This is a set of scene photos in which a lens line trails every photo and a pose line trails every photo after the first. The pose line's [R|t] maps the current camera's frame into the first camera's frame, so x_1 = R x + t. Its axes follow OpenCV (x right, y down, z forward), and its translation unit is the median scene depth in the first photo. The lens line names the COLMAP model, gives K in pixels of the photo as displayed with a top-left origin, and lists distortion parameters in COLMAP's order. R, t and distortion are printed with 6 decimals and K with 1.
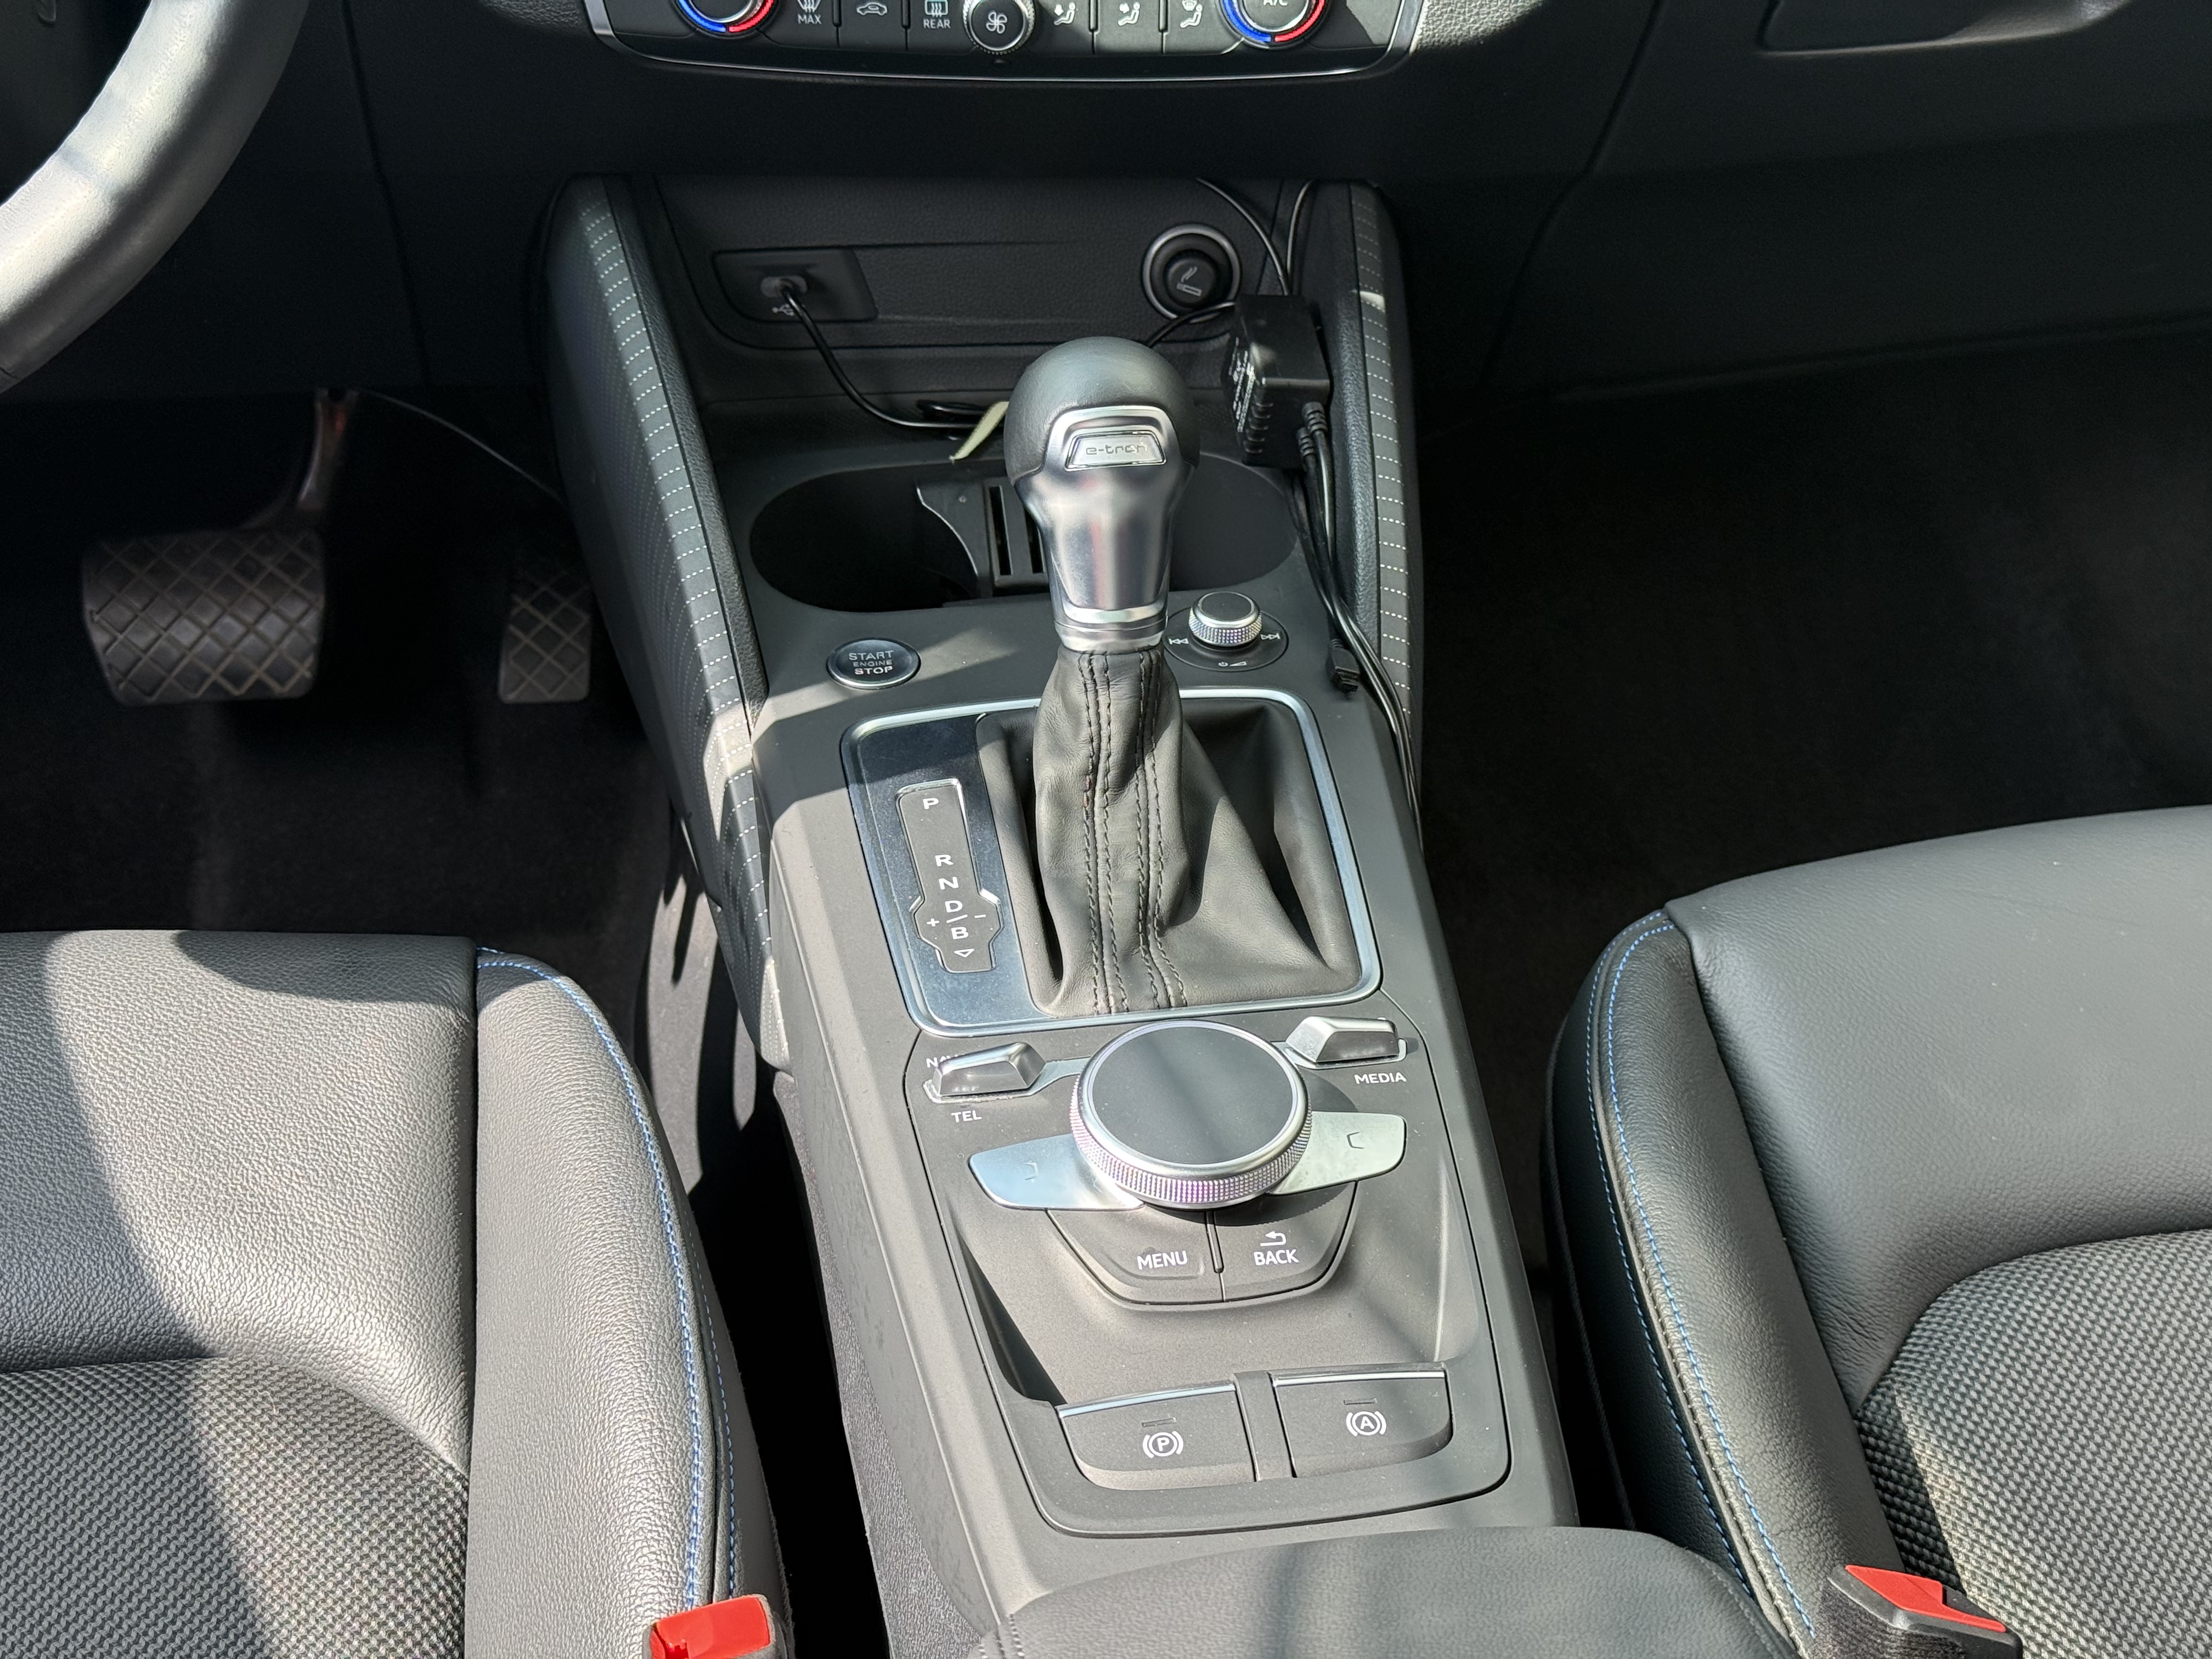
lens RADIAL K [[3111.0, 0, 1096.8], [0, 3111.0, 830.7], [0, 0, 1]] dist [0.162966, 0.000000]
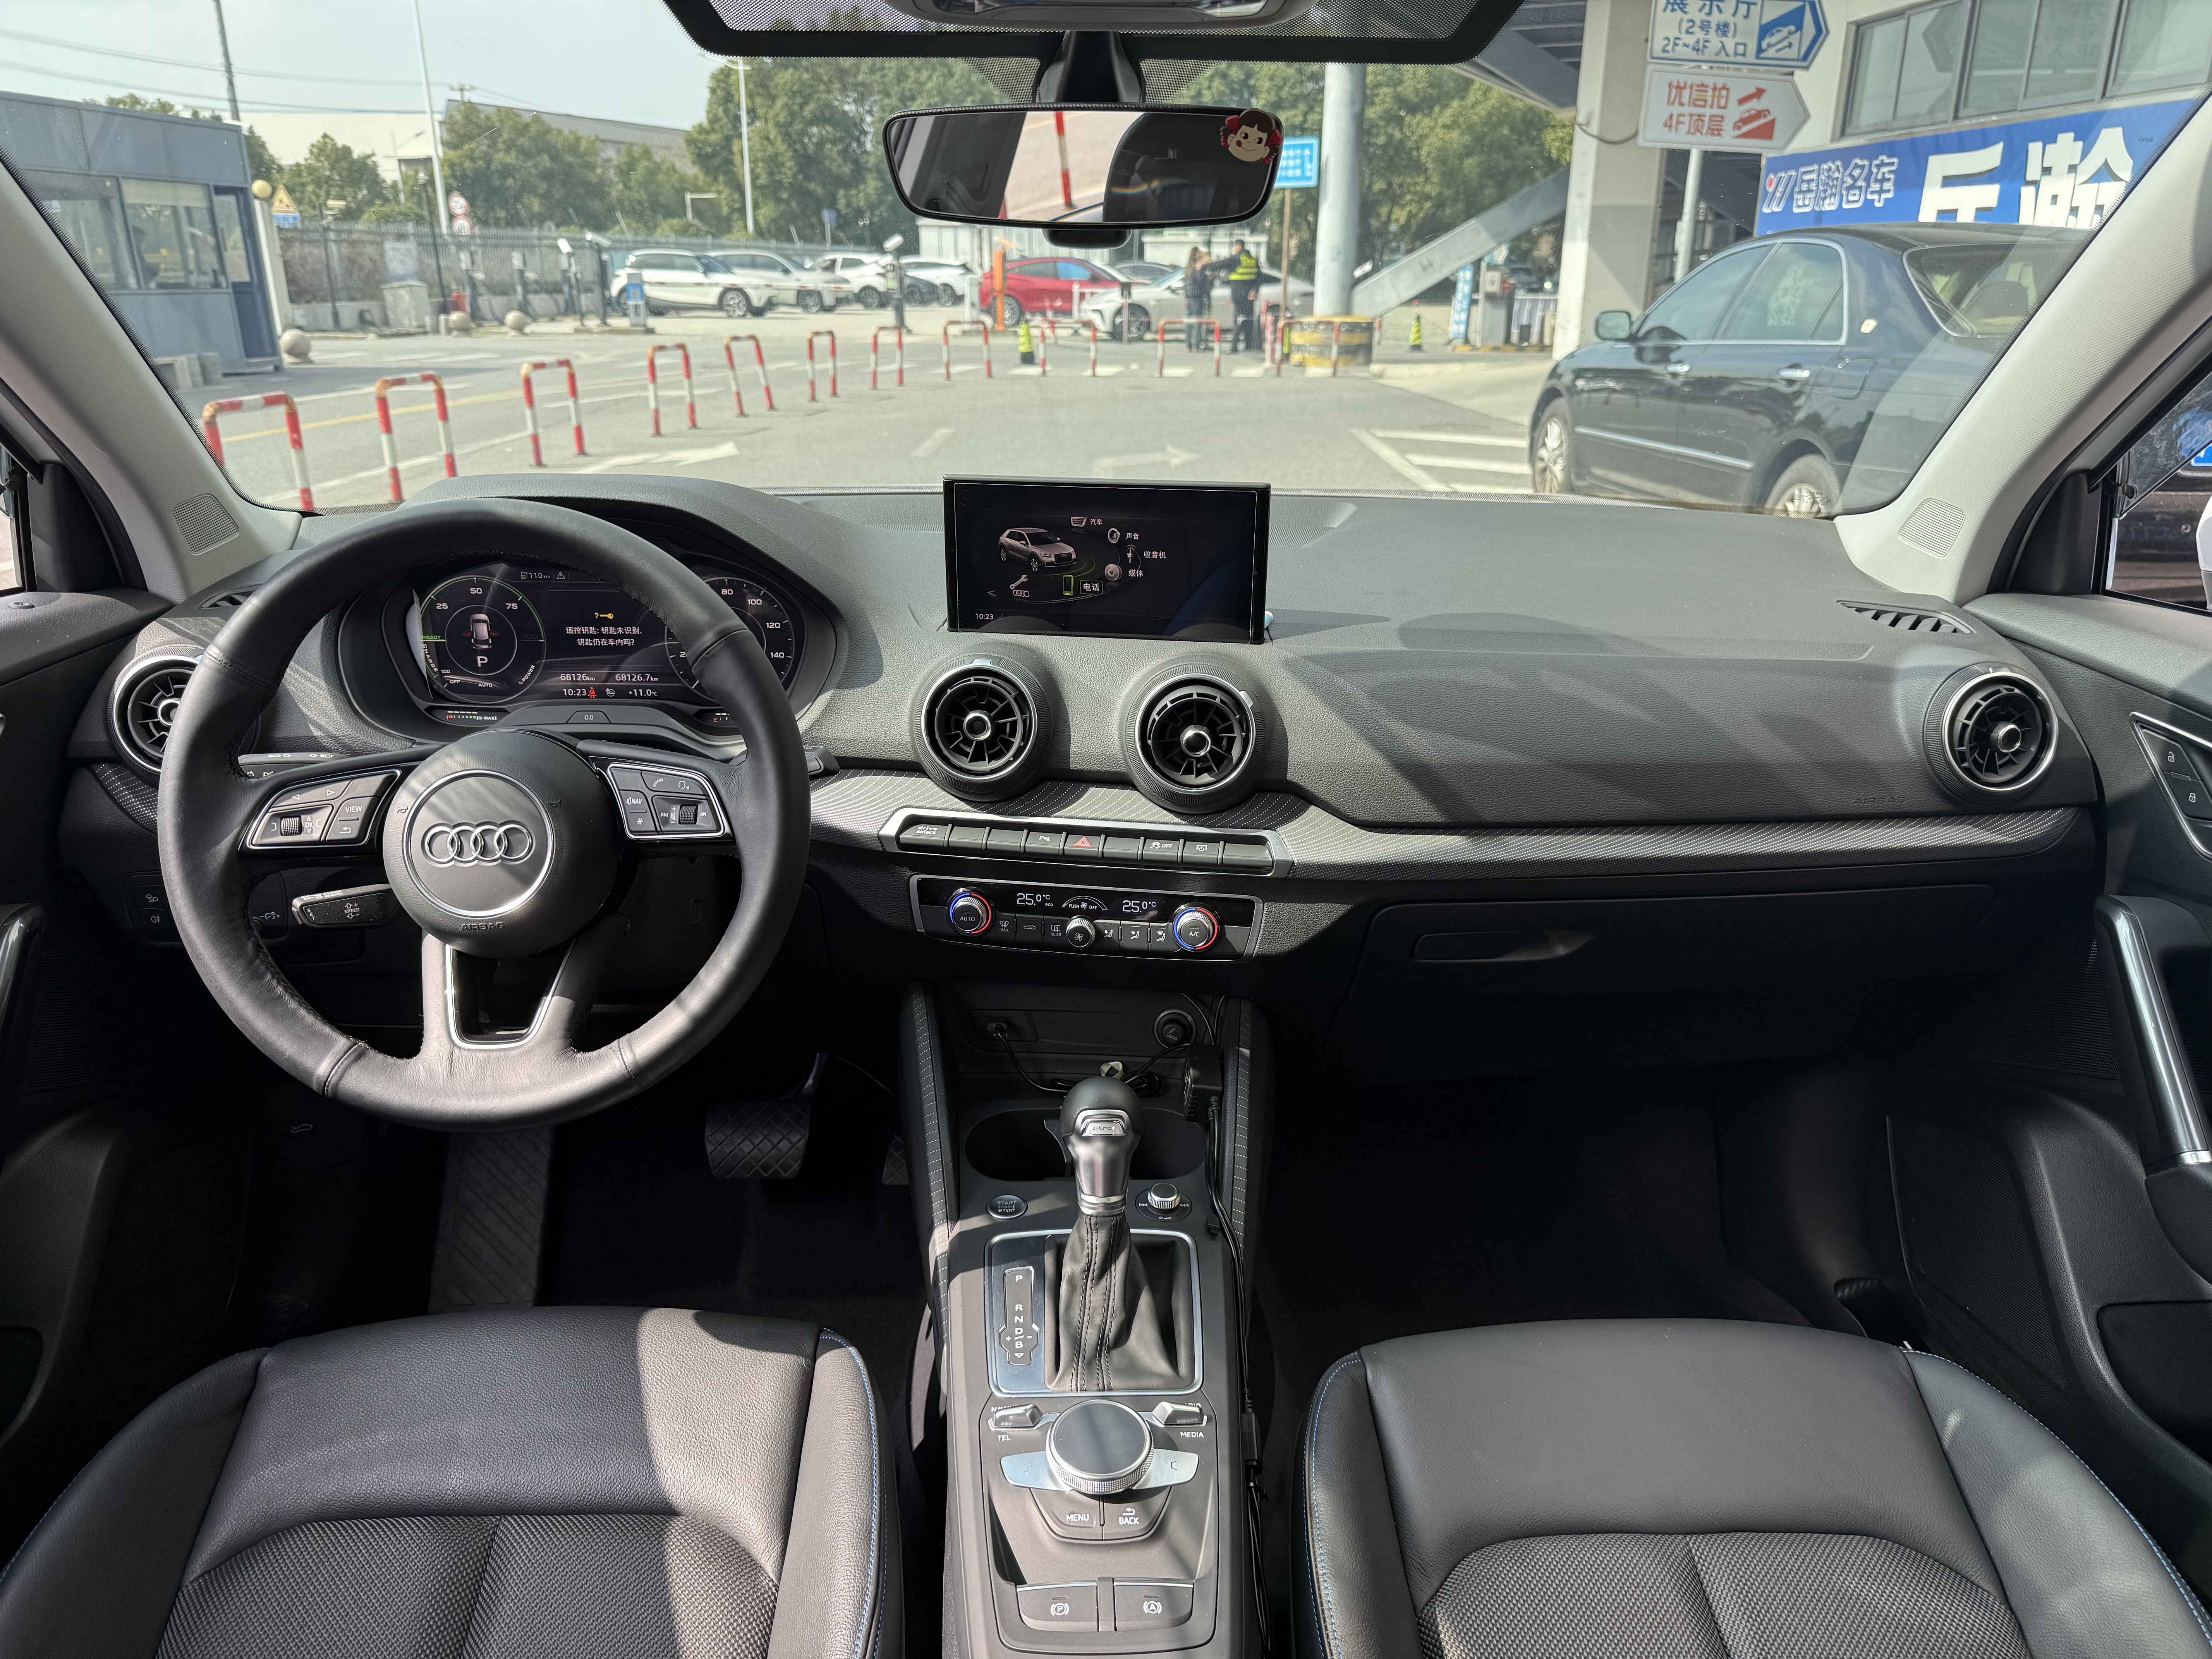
lens RADIAL K [[1554.2, 0, 1091.5], [0, 1554.2, 827.2], [0, 0, 1]] dist [0.057433, -0.069866]
pose [[0.992209, 0.041550, -0.117451, 0.115079], [-0.067587, 0.971480, -0.227284, -0.070904], [0.104657, 0.233452, 0.966720, -0.160067]]
